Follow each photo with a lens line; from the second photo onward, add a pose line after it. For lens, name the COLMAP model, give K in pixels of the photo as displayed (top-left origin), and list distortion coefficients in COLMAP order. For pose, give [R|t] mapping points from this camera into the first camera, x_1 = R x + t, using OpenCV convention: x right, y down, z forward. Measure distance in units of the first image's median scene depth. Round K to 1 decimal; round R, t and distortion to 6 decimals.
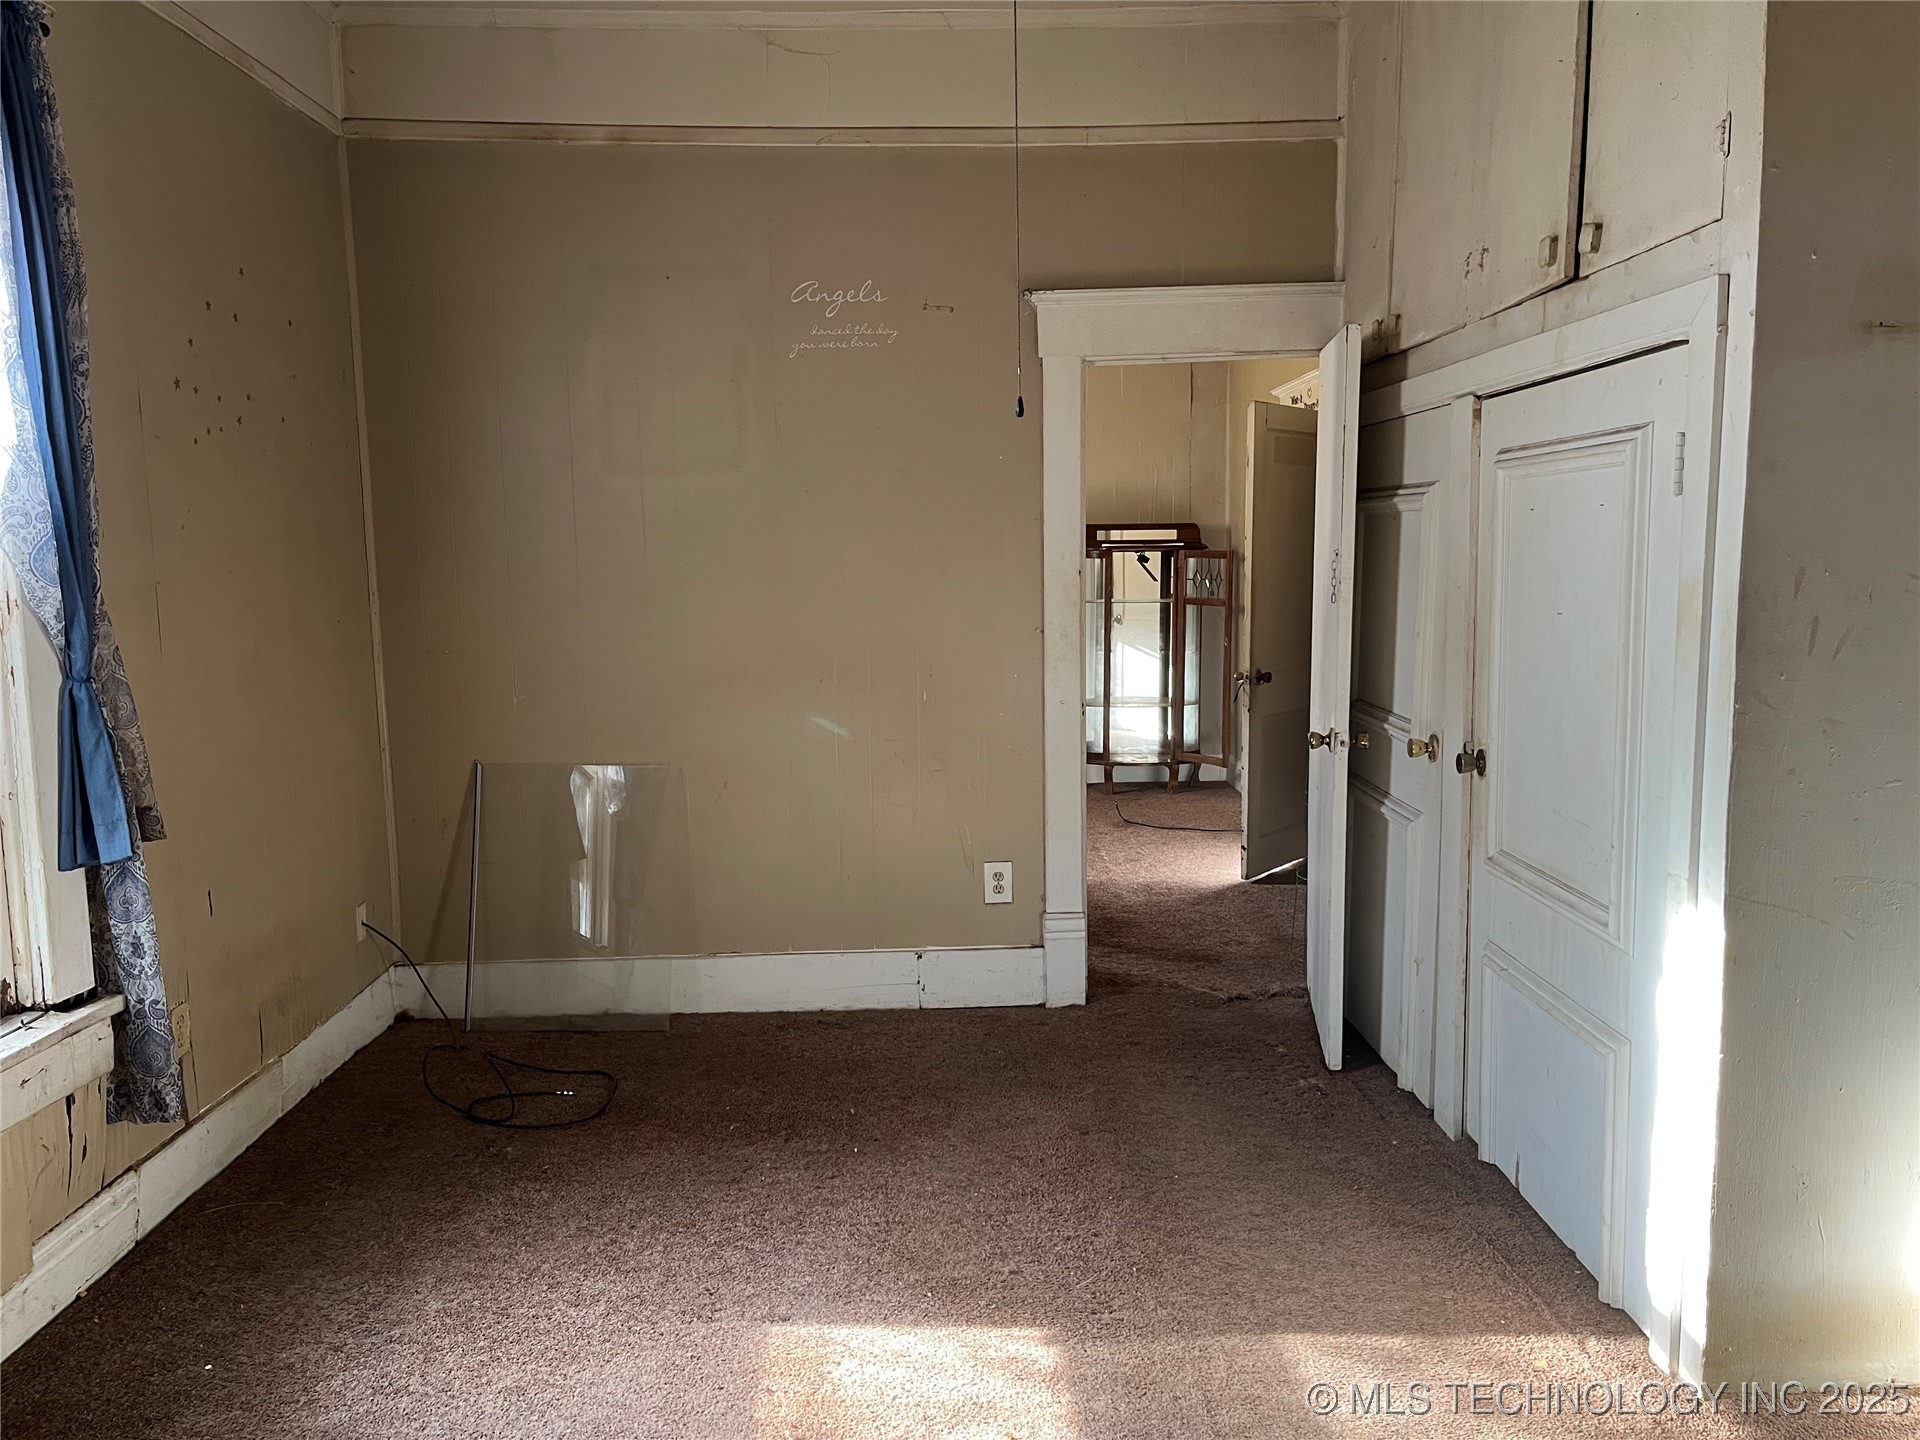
lens RADIAL K [[1447.7, 0, 956.5], [0, 1447.7, 731.6], [0, 0, 1]] dist [0.051231, -0.068485]
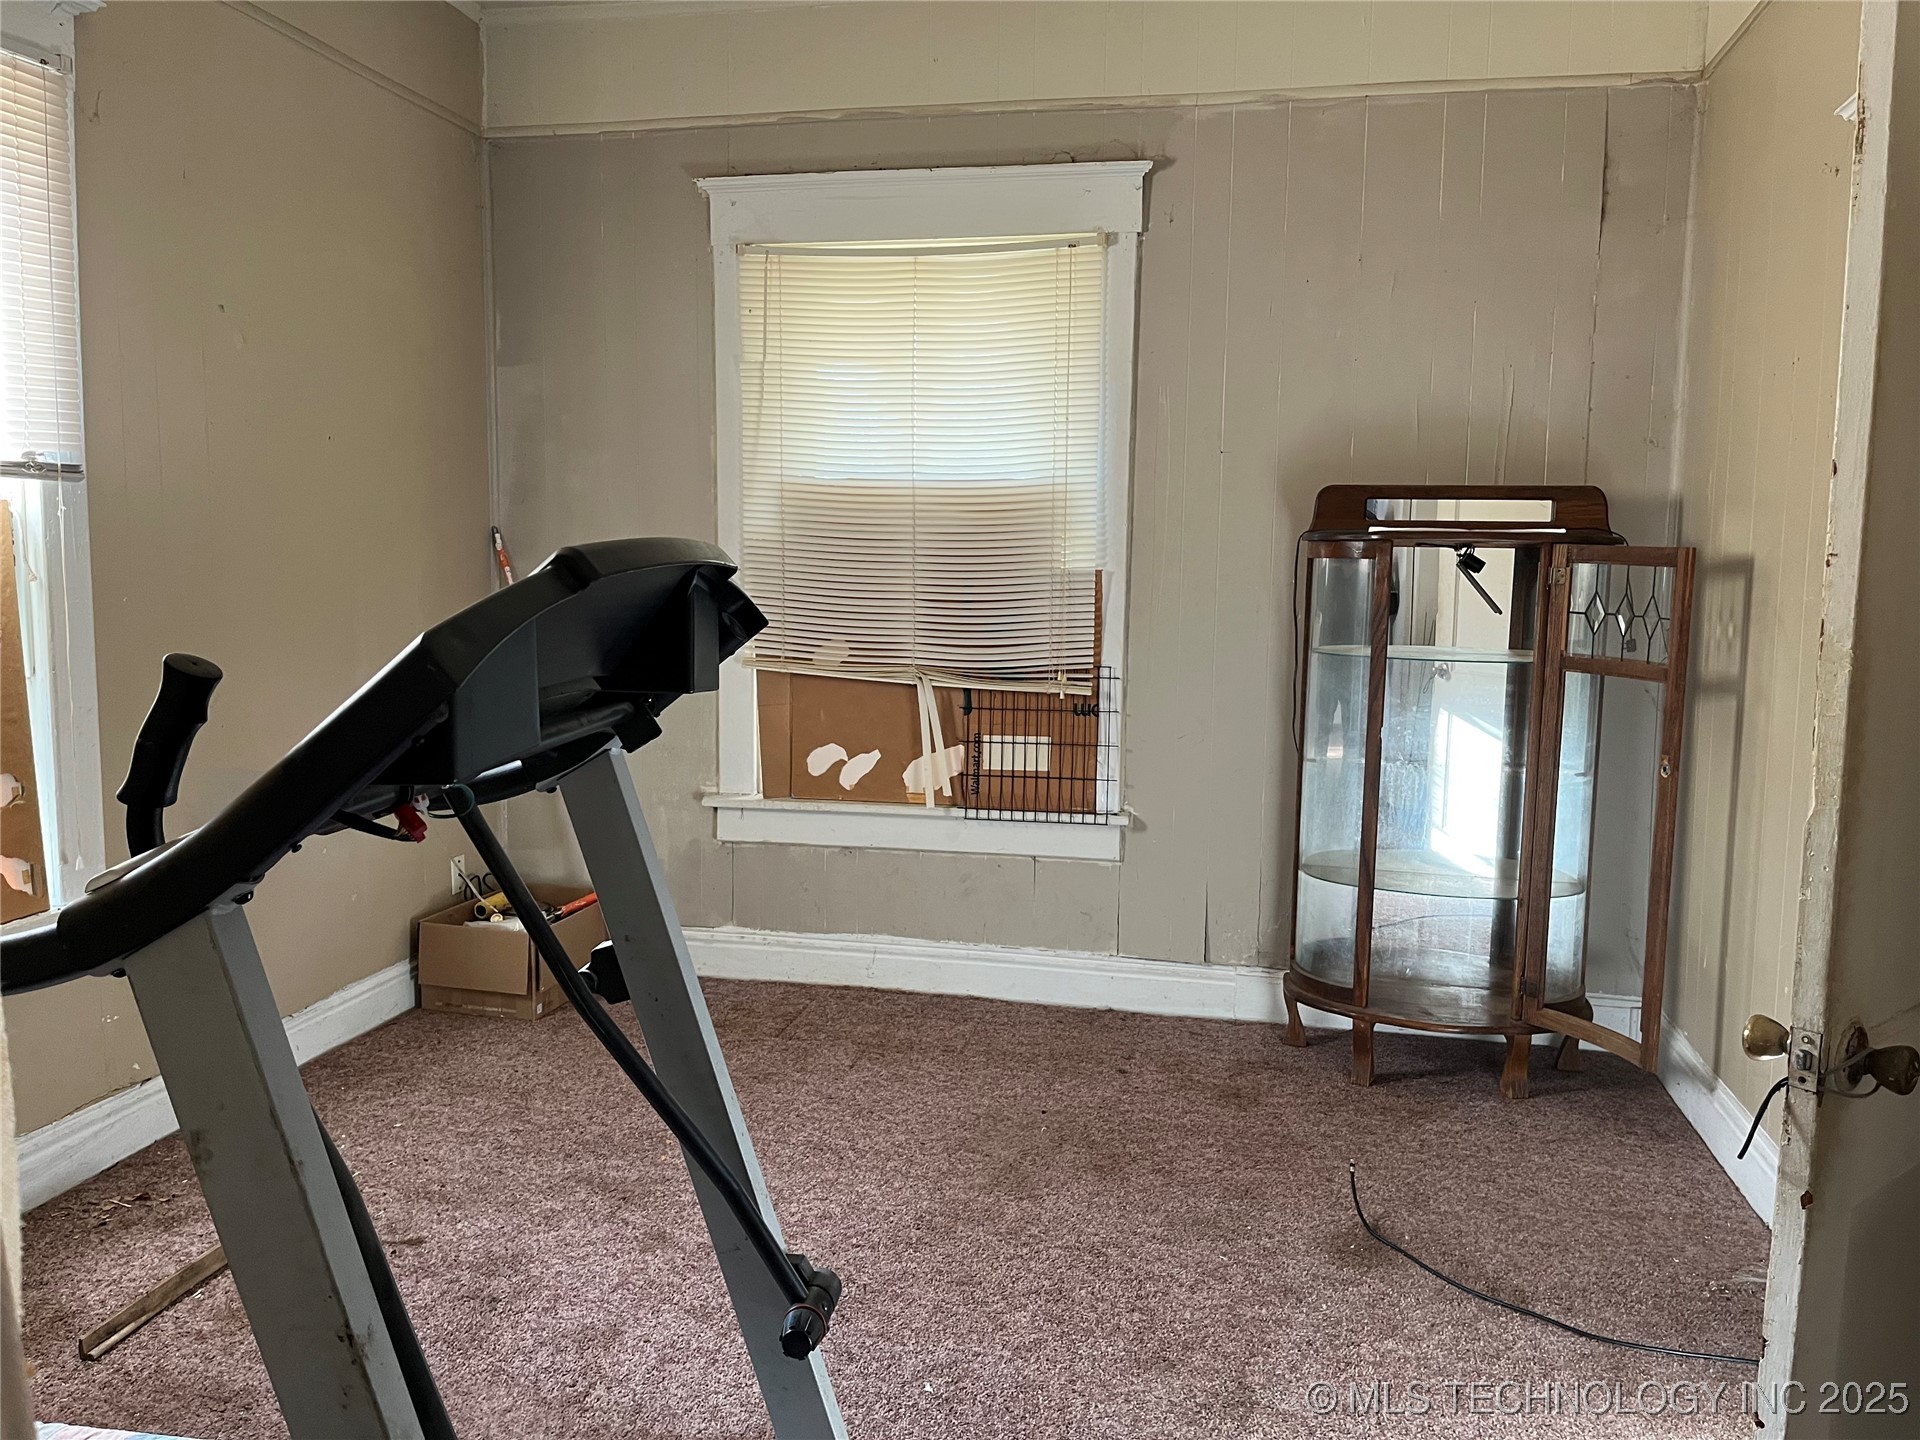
lens RADIAL K [[1447.7, 0, 960.8], [0, 1447.7, 703.2], [0, 0, 1]] dist [0.051231, -0.068485]
pose [[0.969654, 0.051014, -0.239099, 0.086321], [-0.055319, 0.998404, -0.011326, -0.061919], [0.238140, 0.024209, 0.970929, 0.525445]]
